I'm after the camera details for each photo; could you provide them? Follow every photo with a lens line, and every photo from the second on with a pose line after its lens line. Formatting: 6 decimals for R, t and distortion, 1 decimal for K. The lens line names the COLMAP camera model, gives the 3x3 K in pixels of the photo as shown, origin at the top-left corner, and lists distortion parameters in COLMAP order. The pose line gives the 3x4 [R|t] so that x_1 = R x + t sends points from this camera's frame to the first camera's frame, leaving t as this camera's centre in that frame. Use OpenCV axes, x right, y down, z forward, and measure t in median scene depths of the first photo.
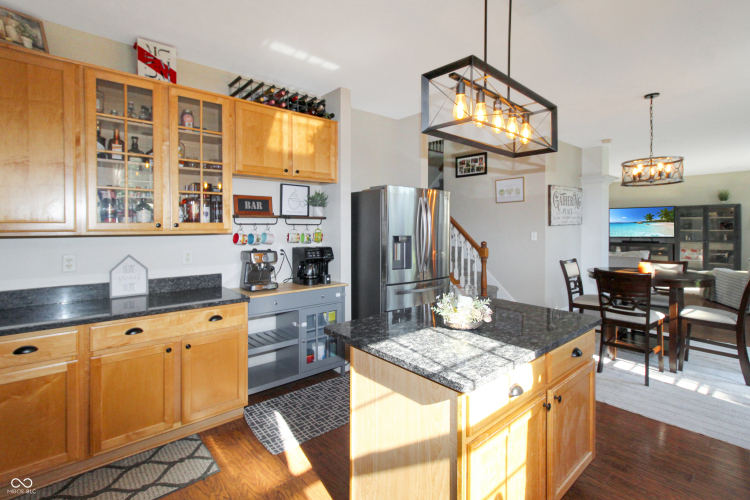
lens RADIAL K [[360.1, 0, 373.3], [0, 360.1, 228.1], [0, 0, 1]] dist [0.002550, 0.000504]
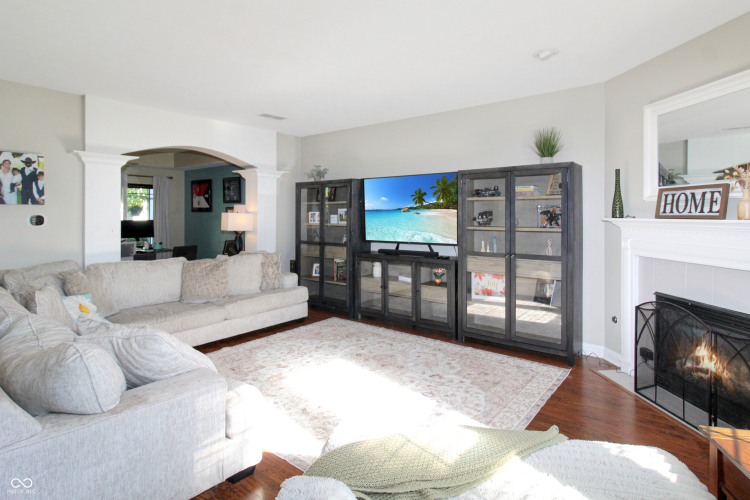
lens RADIAL K [[402.6, 0, 375.1], [0, 402.6, 212.1], [0, 0, 1]] dist [0.000100, 0.000017]
pose [[0.984069, 0.002913, 0.177762, 1.855117], [-0.001620, 0.999971, -0.007416, -0.025503], [-0.177778, 0.007010, 0.984046, 1.565578]]
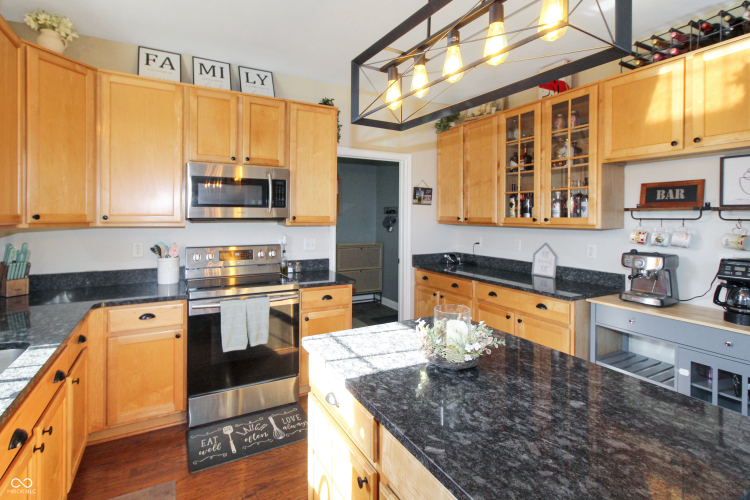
lens RADIAL K [[357.7, 0, 367.6], [0, 357.7, 215.7], [0, 0, 1]] dist [0.004193, 0.000947]
pose [[-0.206376, 0.000404, -0.978473, 0.537321], [-0.009435, 0.999953, 0.002403, -0.014019], [0.978427, 0.009728, -0.206362, 0.528285]]
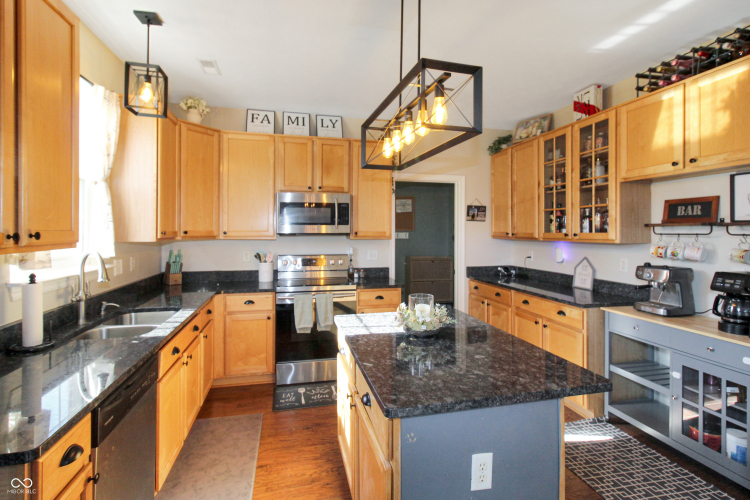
lens RADIAL K [[360.1, 0, 373.3], [0, 360.1, 228.1], [0, 0, 1]] dist [0.002550, 0.000504]
pose [[-0.460055, -0.006978, -0.887863, 0.682903], [-0.007111, 0.999966, -0.004174, -0.016393], [0.887862, 0.004393, -0.460089, 0.744756]]
